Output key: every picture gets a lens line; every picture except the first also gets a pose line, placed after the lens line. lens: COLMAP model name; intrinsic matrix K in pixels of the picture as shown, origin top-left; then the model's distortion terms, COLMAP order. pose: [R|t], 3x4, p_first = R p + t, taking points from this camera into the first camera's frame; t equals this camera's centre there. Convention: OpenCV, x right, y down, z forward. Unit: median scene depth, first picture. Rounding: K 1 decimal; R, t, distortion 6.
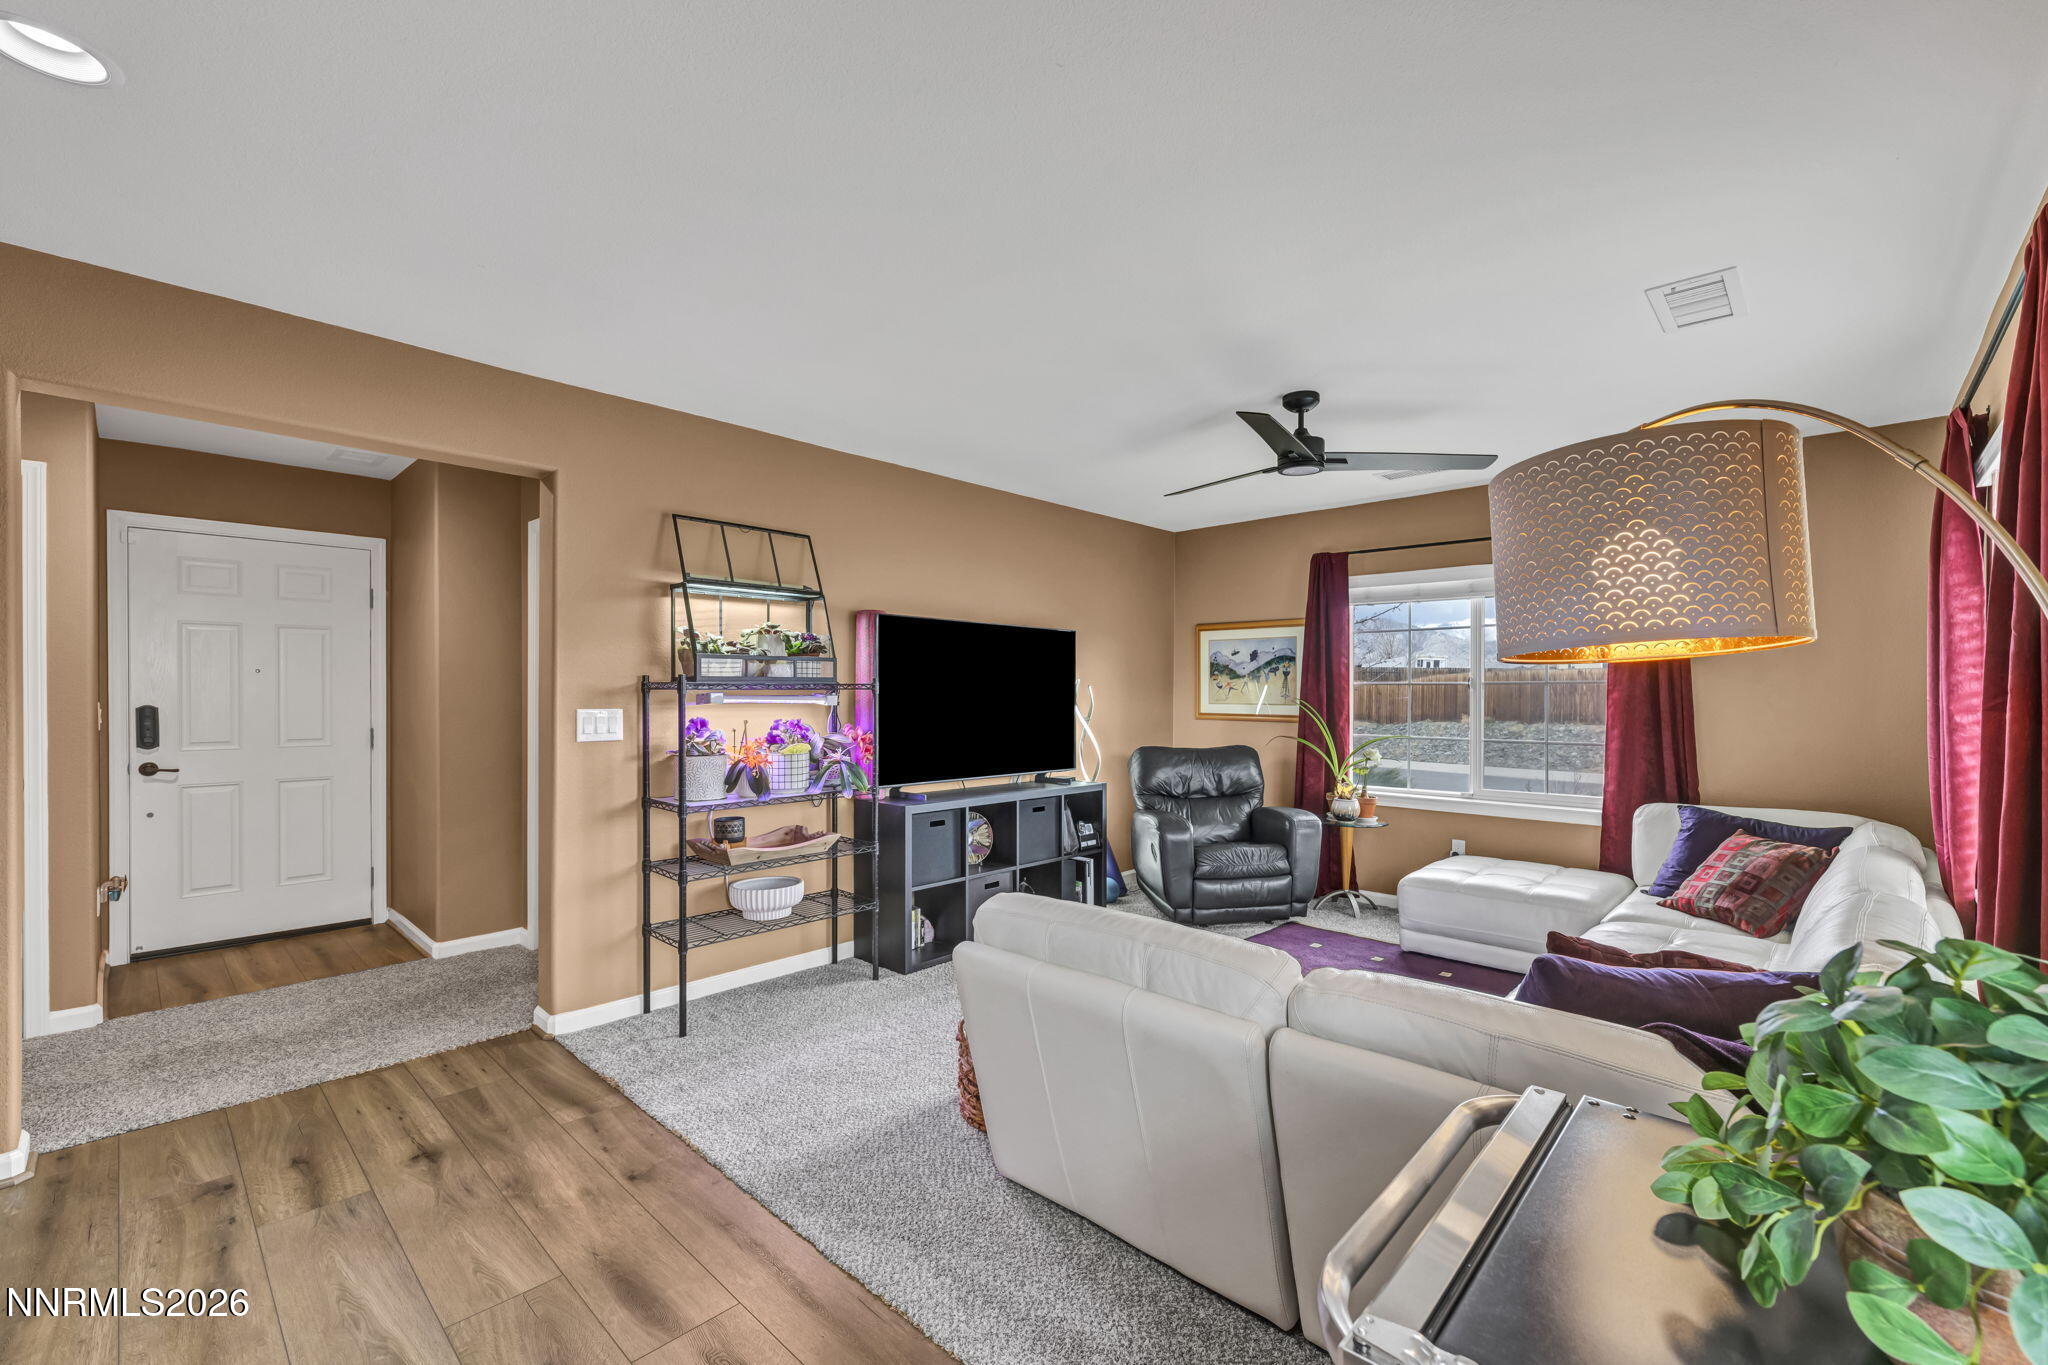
lens RADIAL K [[859.1, 0, 1019.1], [0, 859.1, 687.0], [0, 0, 1]] dist [-0.001171, -0.000108]
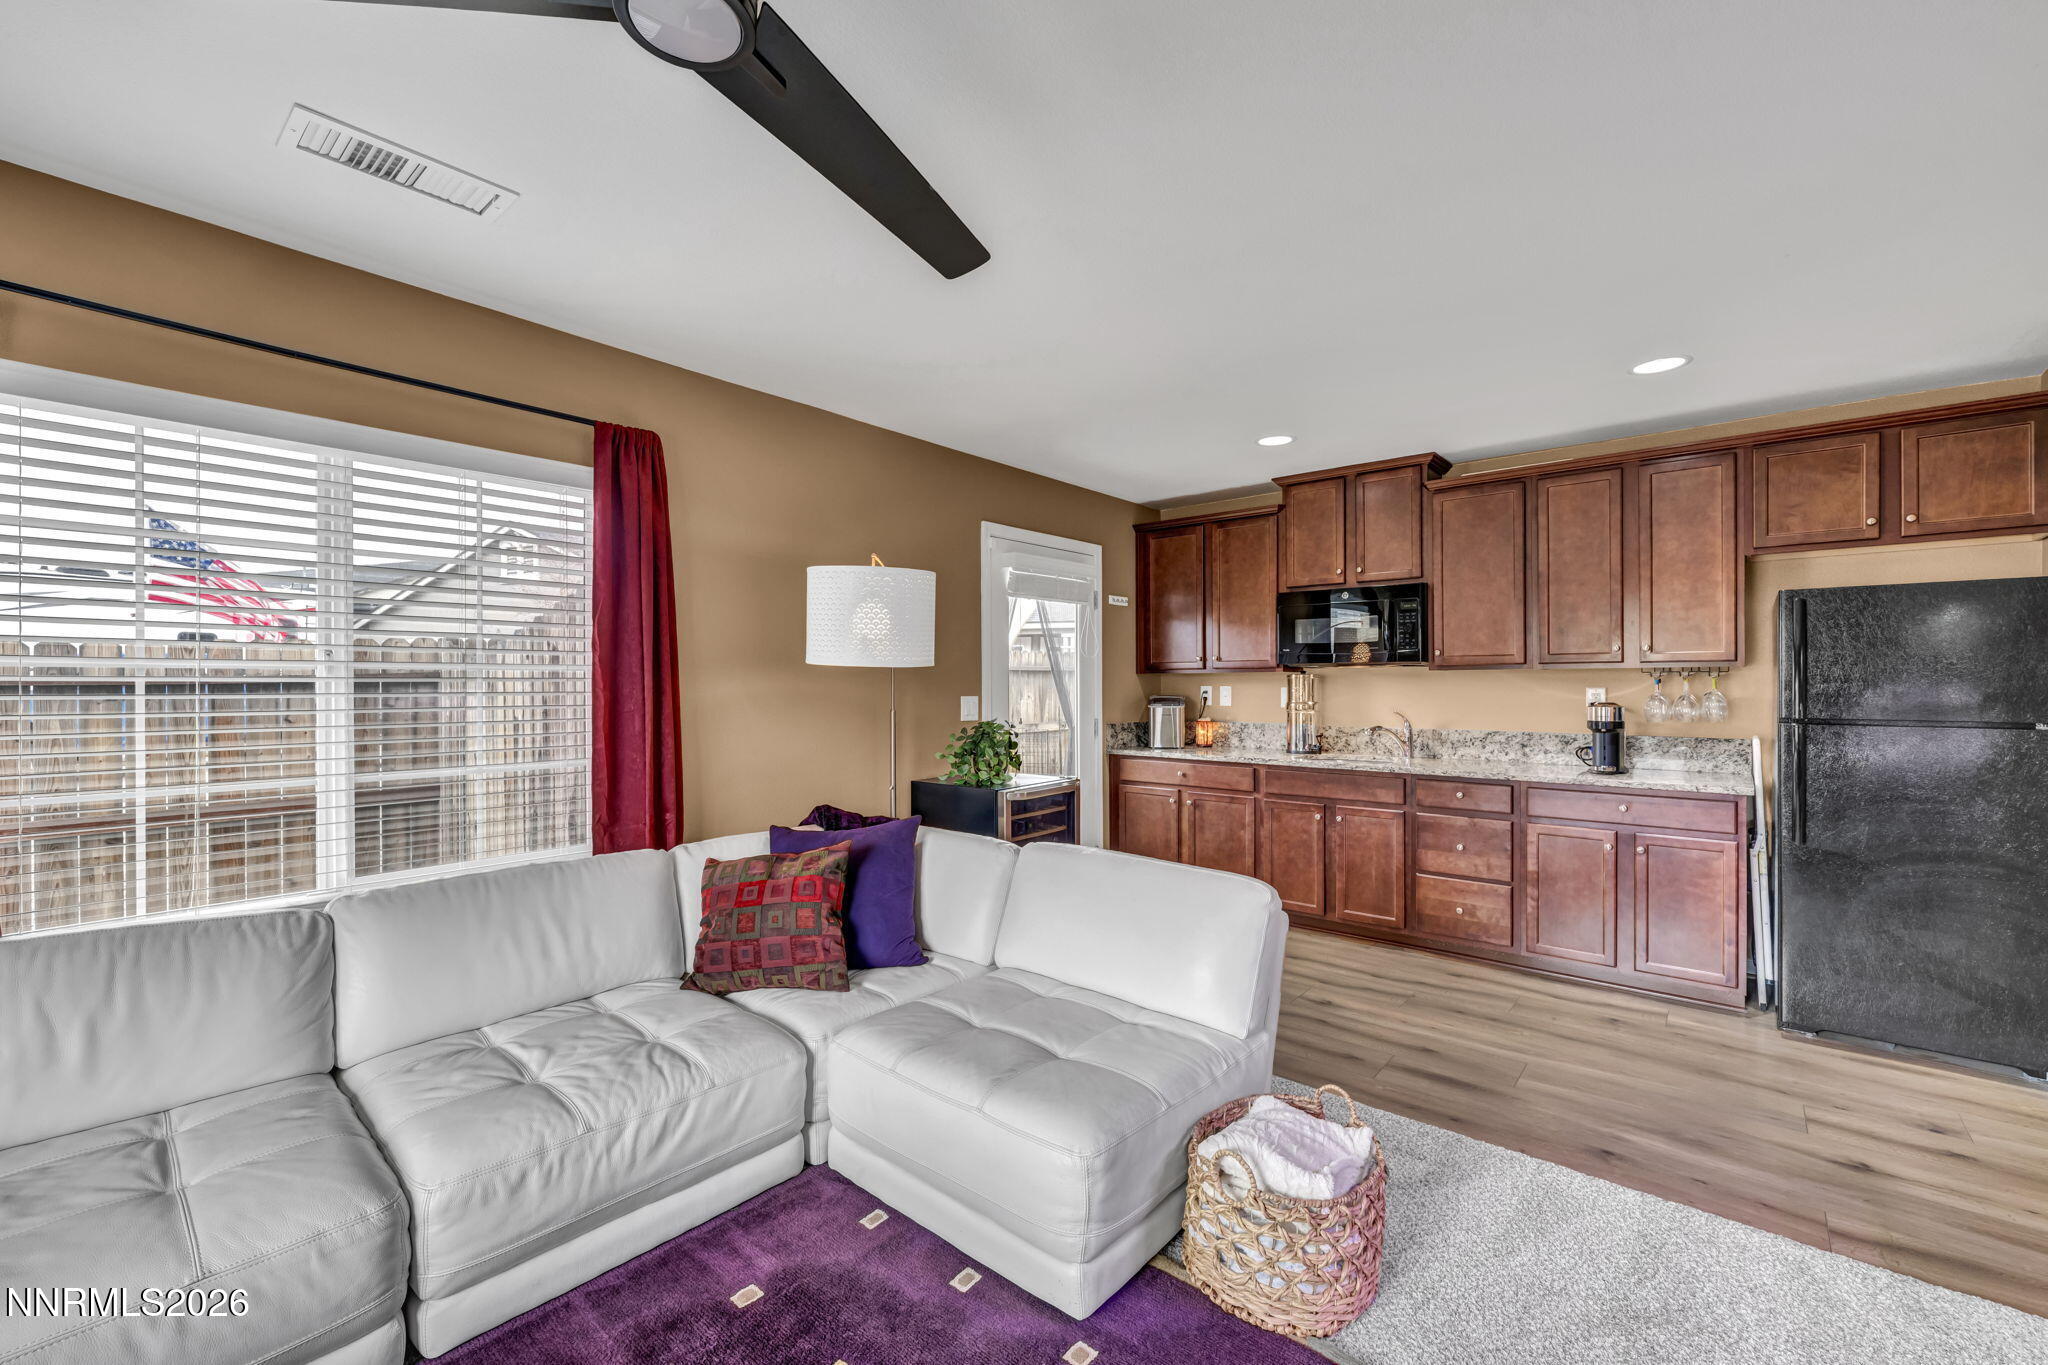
lens RADIAL K [[859.1, 0, 1019.1], [0, 859.1, 687.0], [0, 0, 1]] dist [-0.001171, -0.000108]
pose [[-0.998786, -0.000765, -0.049257, 0.220157], [-0.000538, 0.999989, -0.004619, 0.010268], [0.049260, -0.004587, -0.998775, 1.423874]]
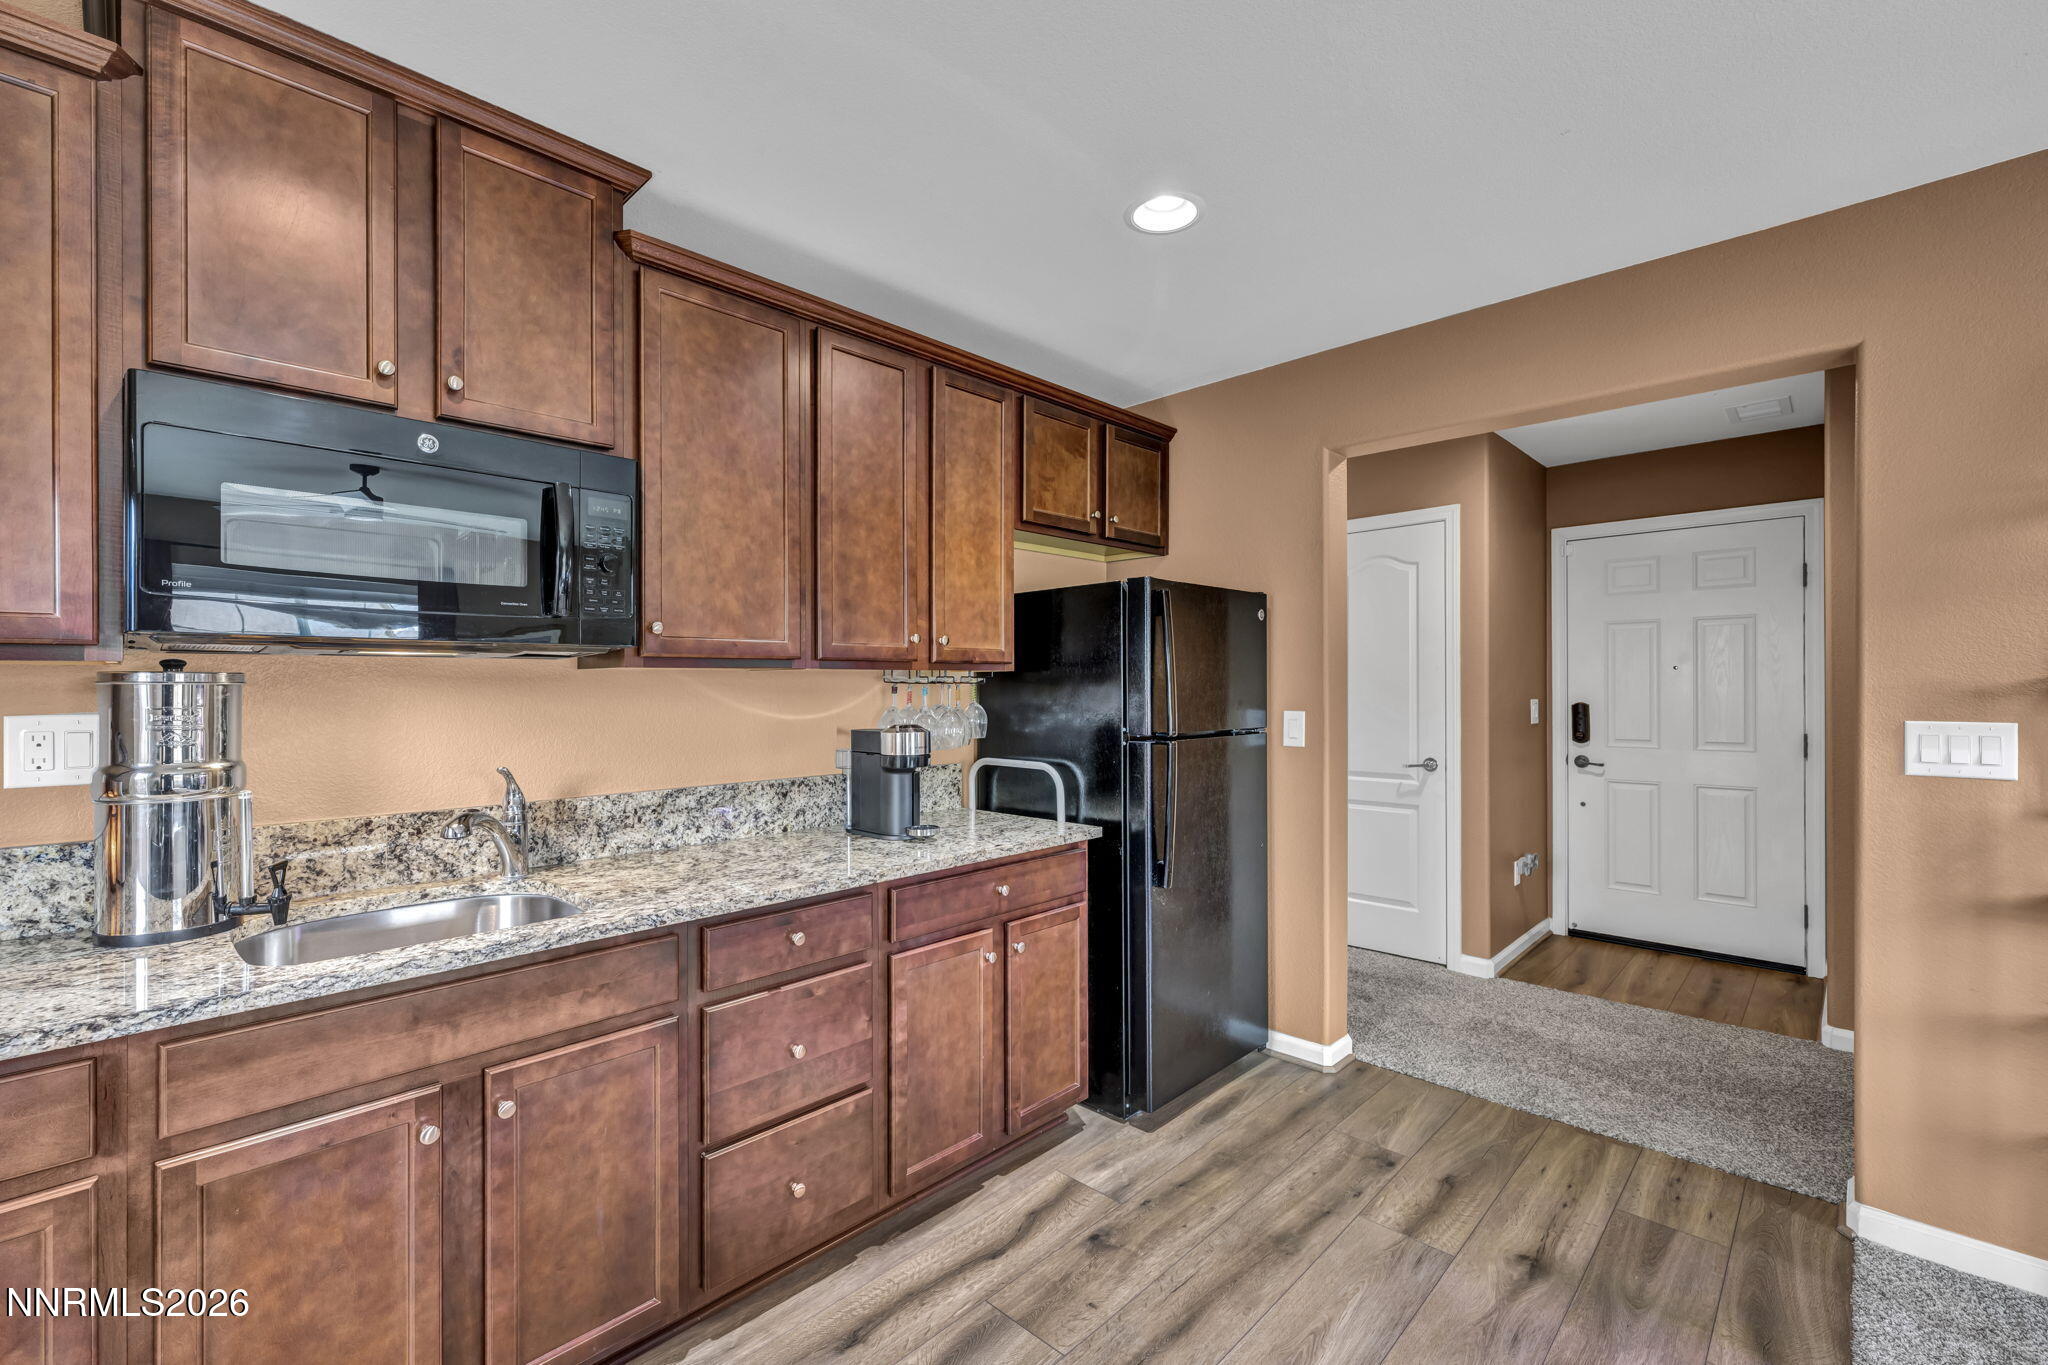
lens RADIAL K [[859.1, 0, 1019.1], [0, 859.1, 687.0], [0, 0, 1]] dist [-0.001171, -0.000108]
pose [[-0.009986, -0.004865, -0.999938, 0.096884], [0.012777, 0.999906, -0.004992, -0.002235], [0.999869, -0.012826, -0.009922, 0.392385]]
